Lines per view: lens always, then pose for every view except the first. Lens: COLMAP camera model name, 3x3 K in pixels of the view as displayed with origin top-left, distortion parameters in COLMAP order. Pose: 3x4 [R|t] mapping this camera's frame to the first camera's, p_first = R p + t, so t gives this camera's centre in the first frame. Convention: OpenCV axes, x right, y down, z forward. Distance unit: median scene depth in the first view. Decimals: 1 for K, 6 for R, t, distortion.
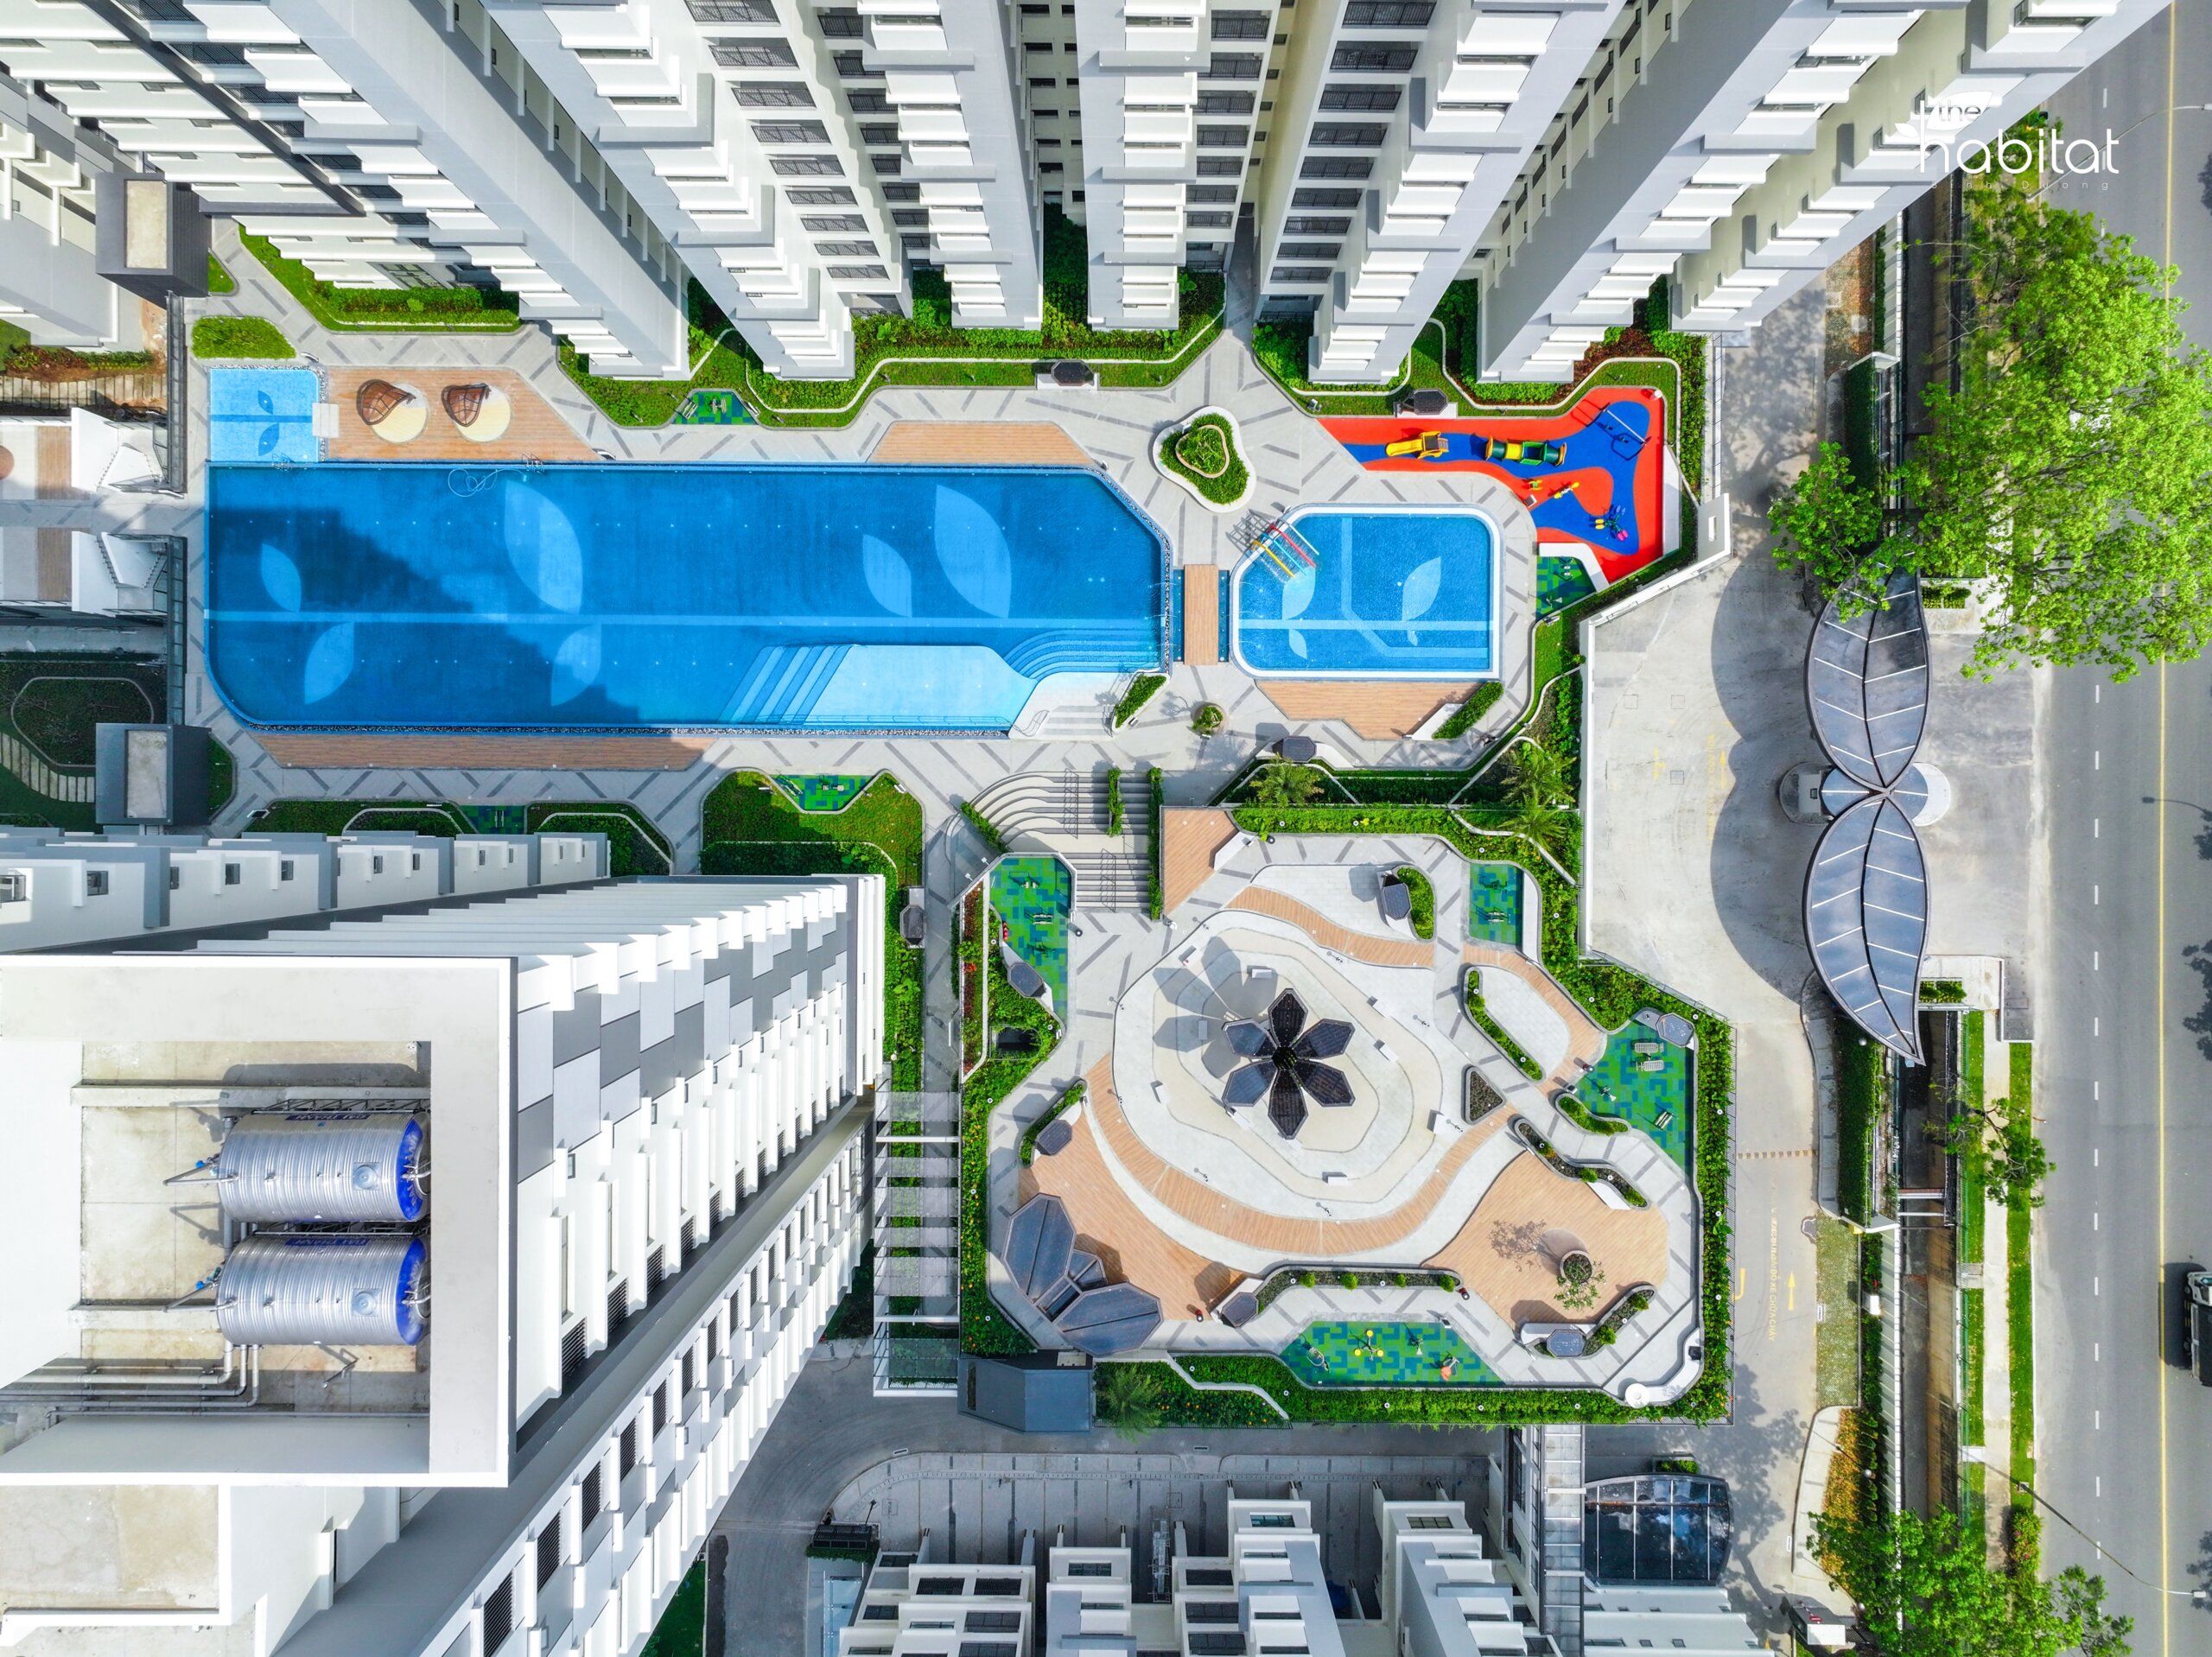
lens RADIAL K [[1598.7, 0, 1068.7], [0, 1598.7, 810.5], [0, 0, 1]] dist [0.010386, -0.005379]
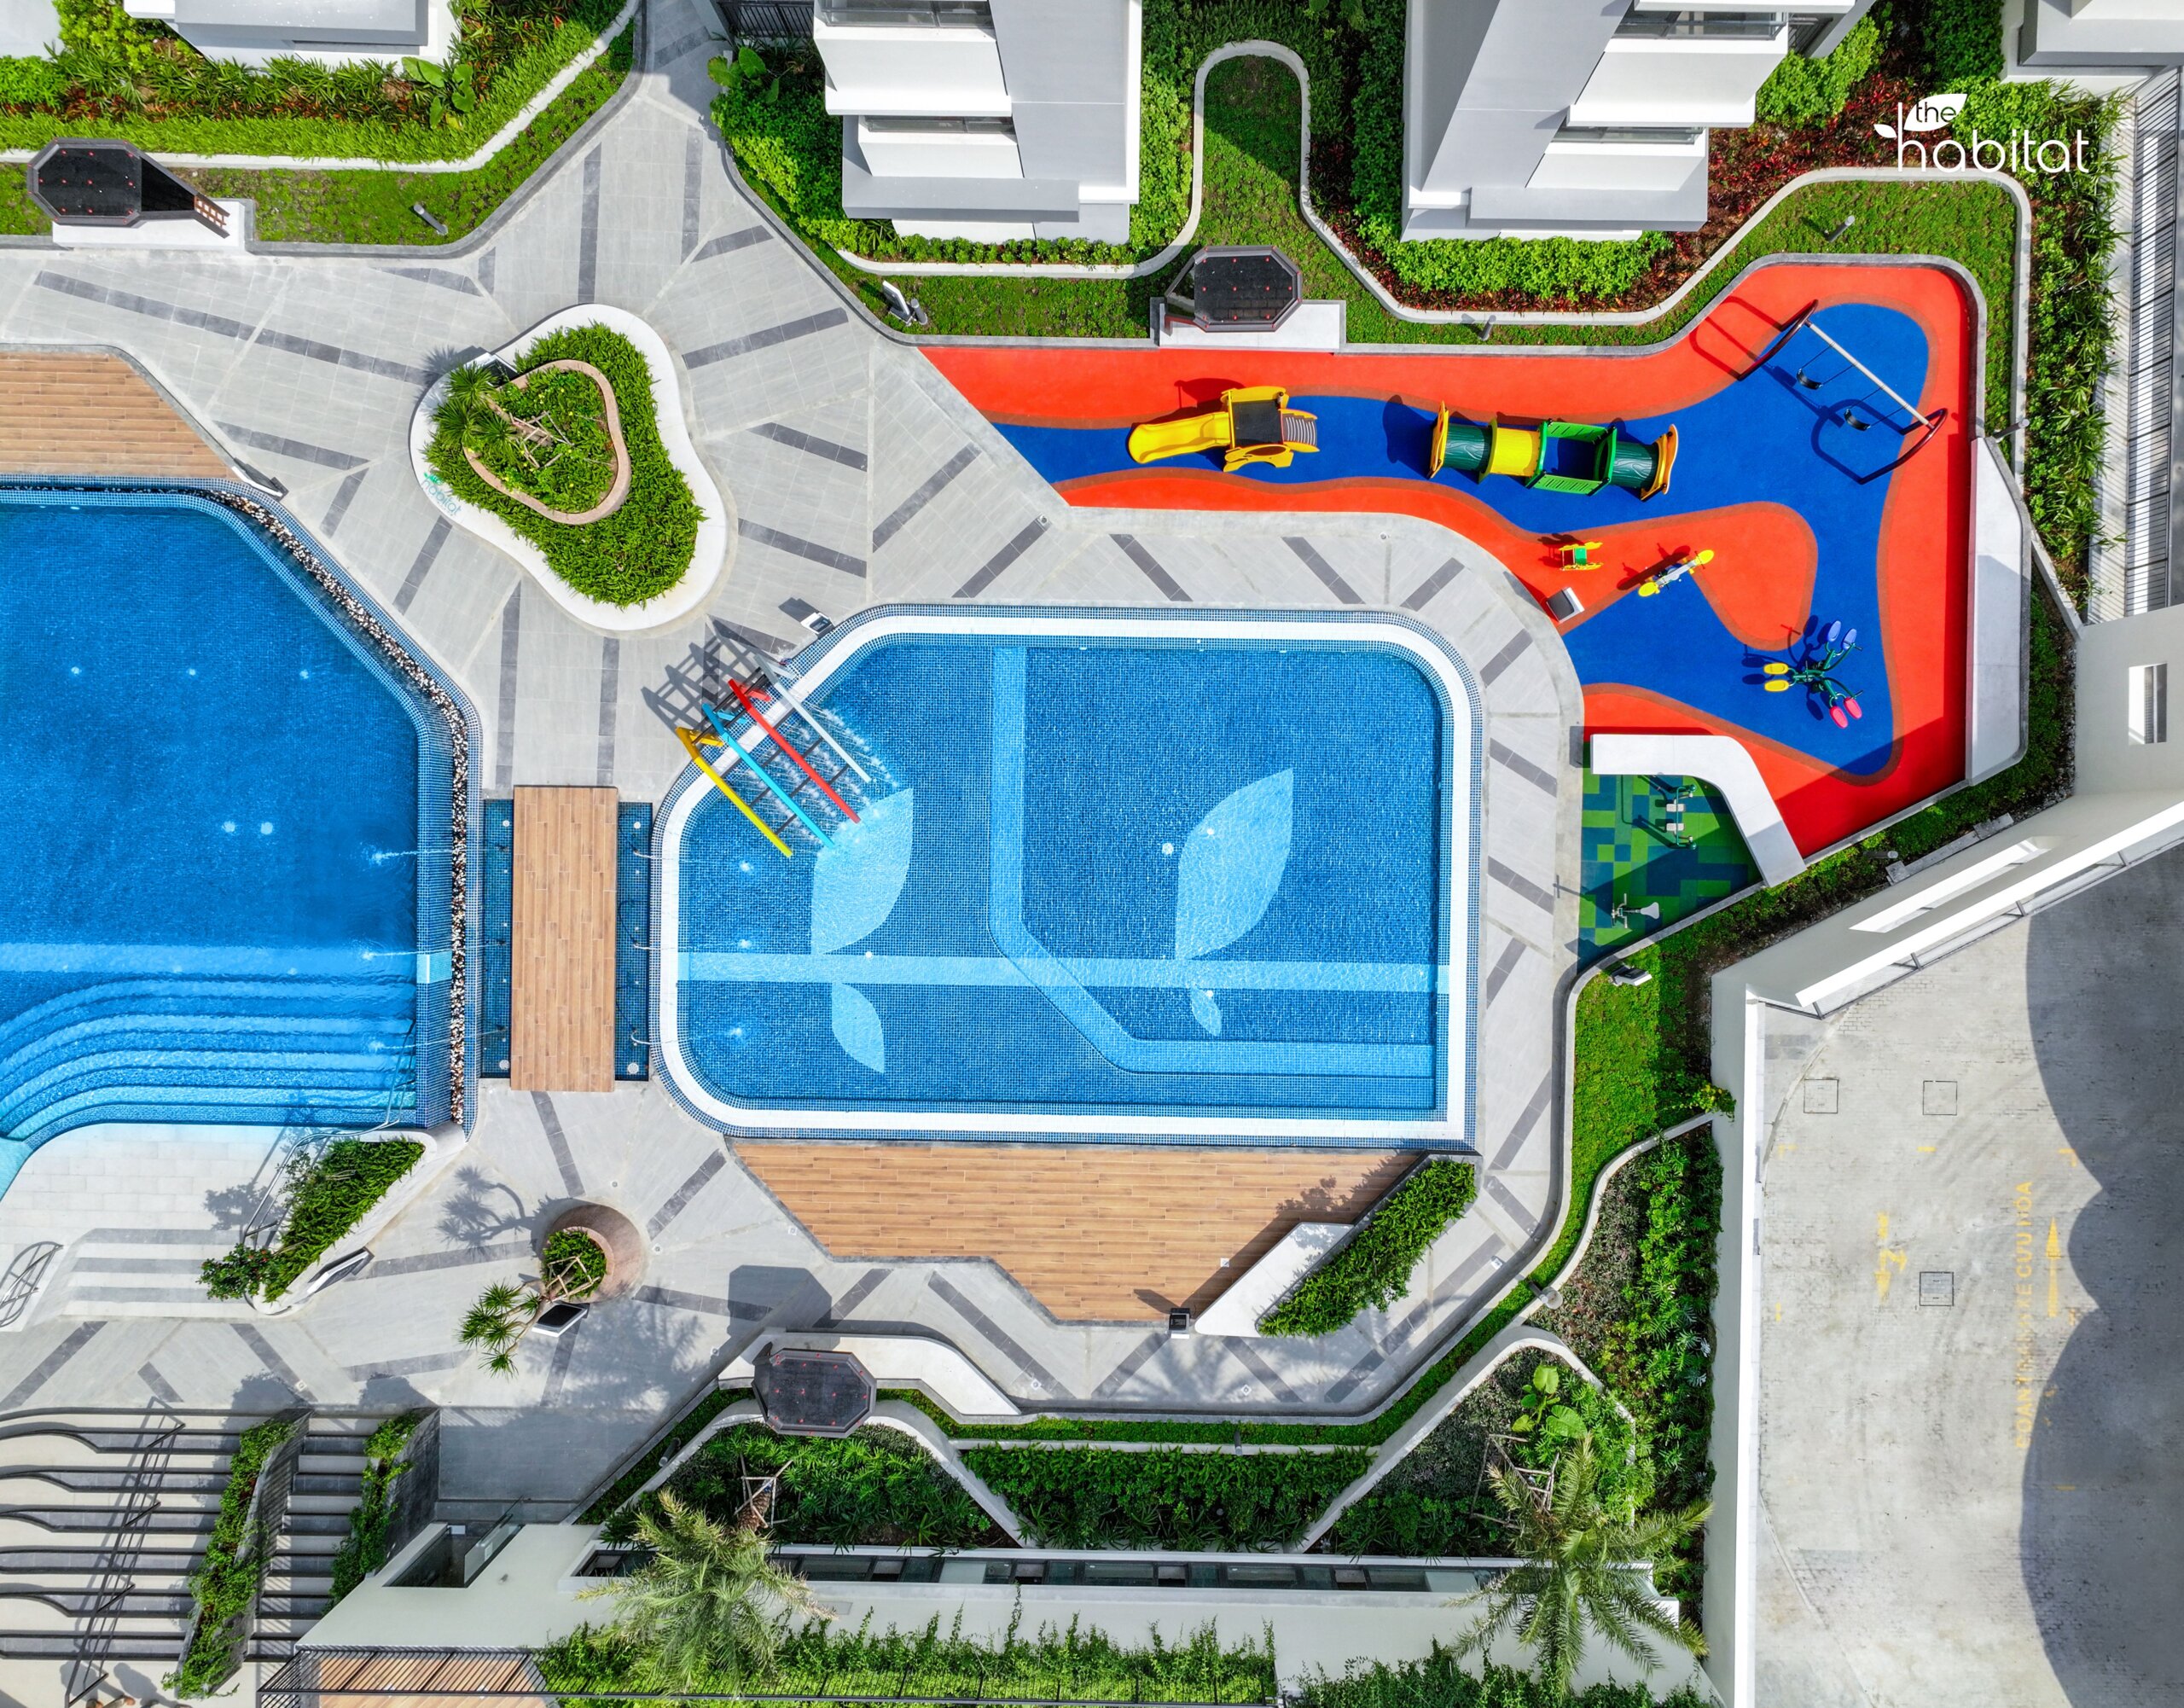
lens RADIAL K [[1689.2, 0, 1098.0], [0, 1689.2, 857.1], [0, 0, 1]] dist [0.014100, -0.011404]
pose [[0.999950, 0.009043, 0.004372, 0.192063], [-0.009024, 0.999950, -0.004388, -0.139218], [-0.004412, 0.004348, 0.999981, 0.654687]]
